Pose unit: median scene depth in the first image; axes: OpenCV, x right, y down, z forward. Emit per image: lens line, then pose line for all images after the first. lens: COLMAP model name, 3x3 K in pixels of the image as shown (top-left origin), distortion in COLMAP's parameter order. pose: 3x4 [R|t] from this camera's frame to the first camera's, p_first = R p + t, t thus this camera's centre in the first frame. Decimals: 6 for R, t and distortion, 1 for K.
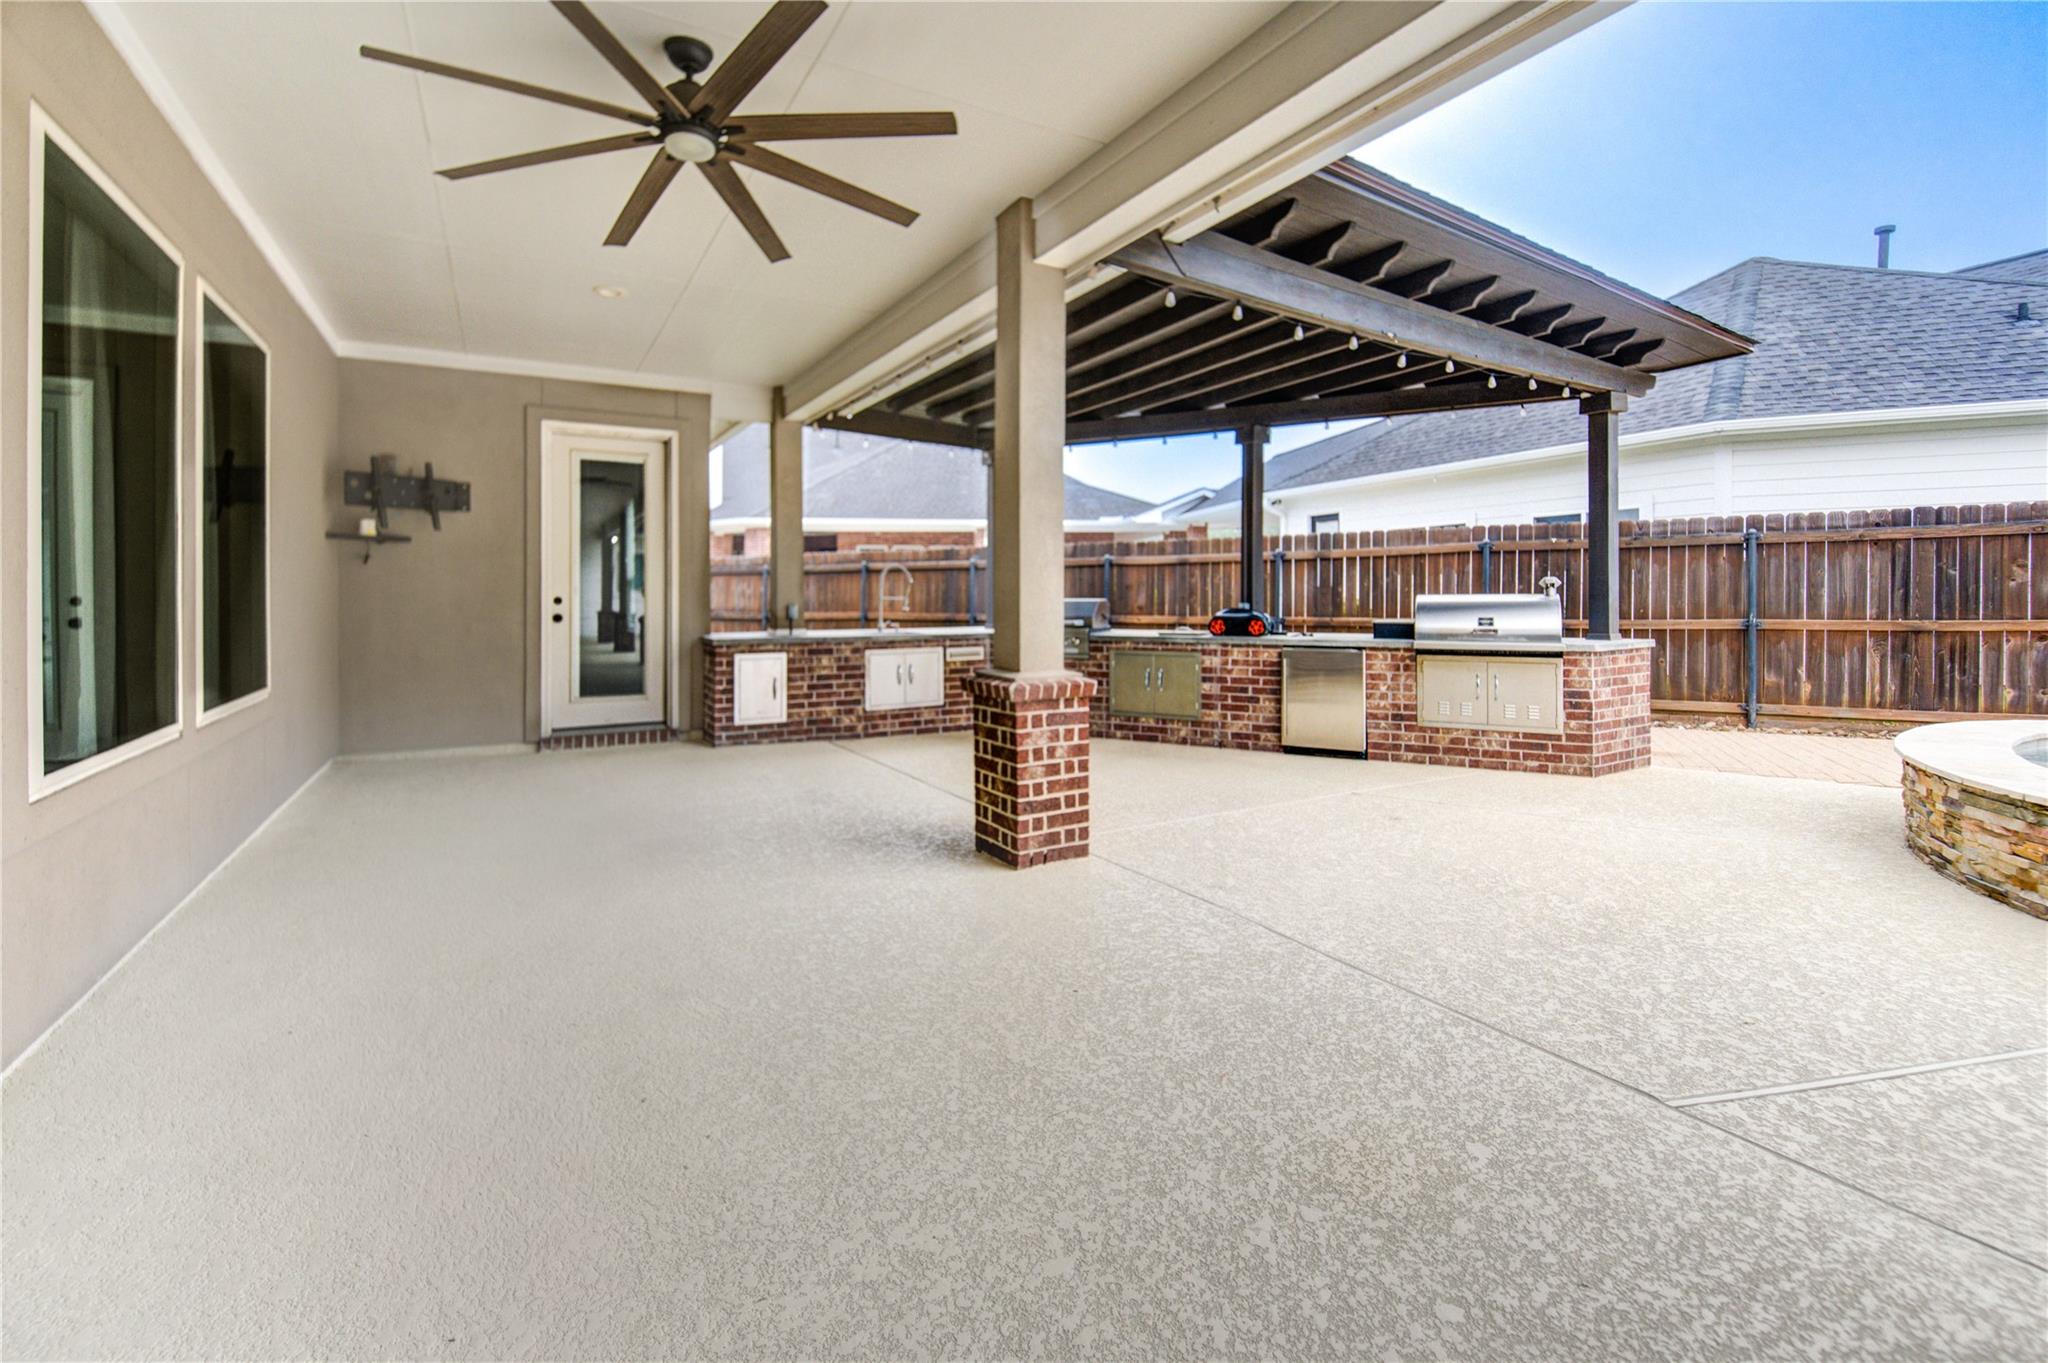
lens RADIAL K [[852.5, 0, 974.6], [0, 852.5, 576.0], [0, 0, 1]] dist [-0.022786, -0.000866]
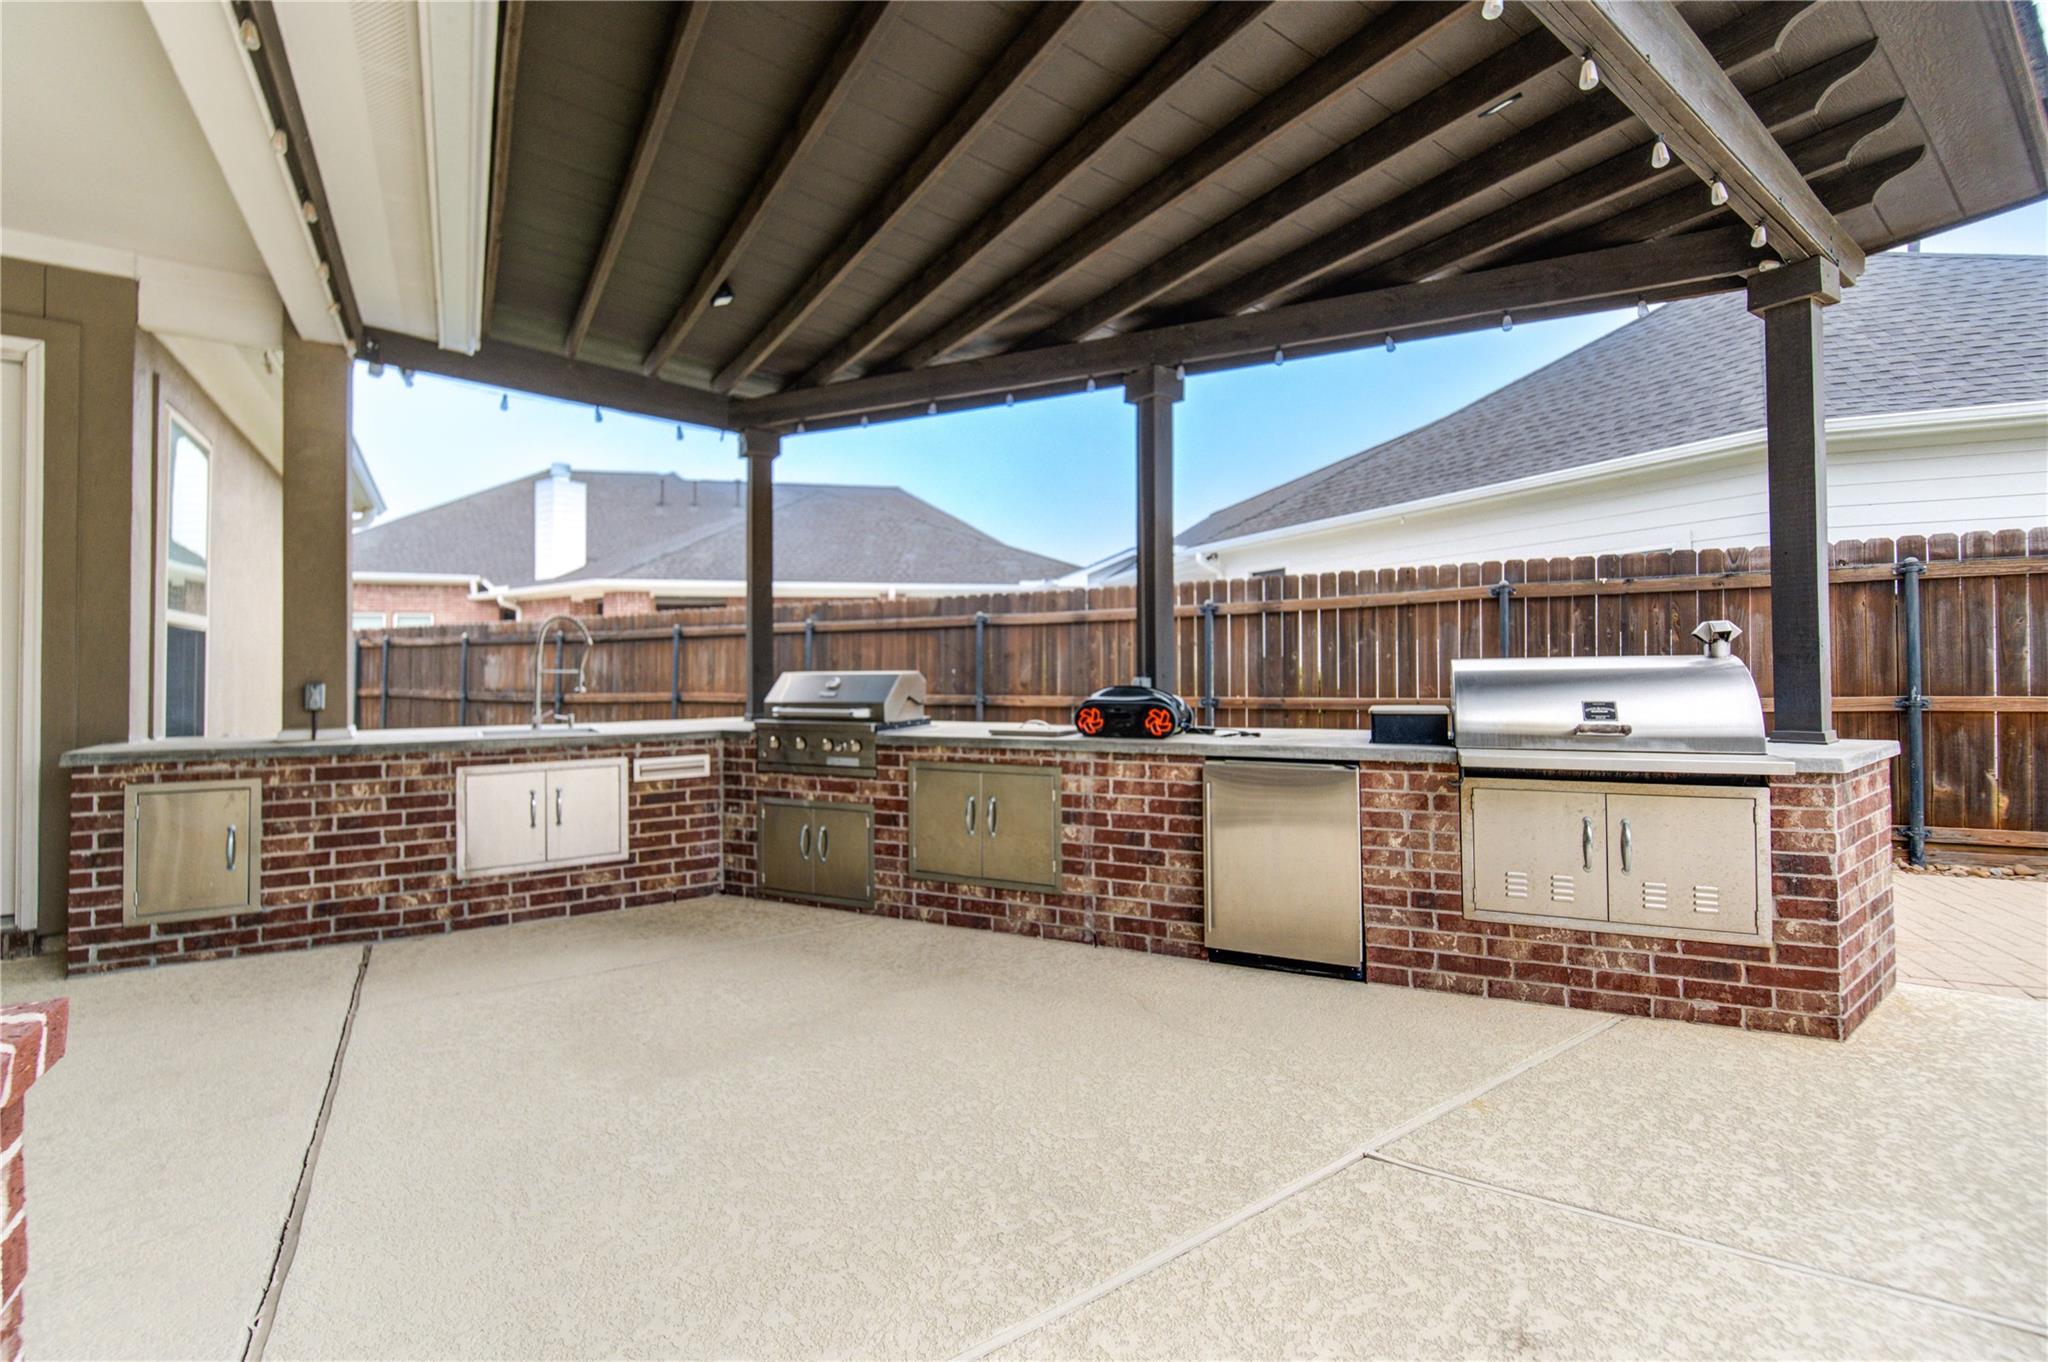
lens RADIAL K [[852.5, 0, 1011.8], [0, 852.5, 617.3], [0, 0, 1]] dist [-0.022786, -0.000866]
pose [[0.994890, 0.001516, 0.100953, 0.173035], [0.002656, 0.999148, -0.041174, 0.015363], [-0.100929, 0.041231, 0.994039, 0.439853]]
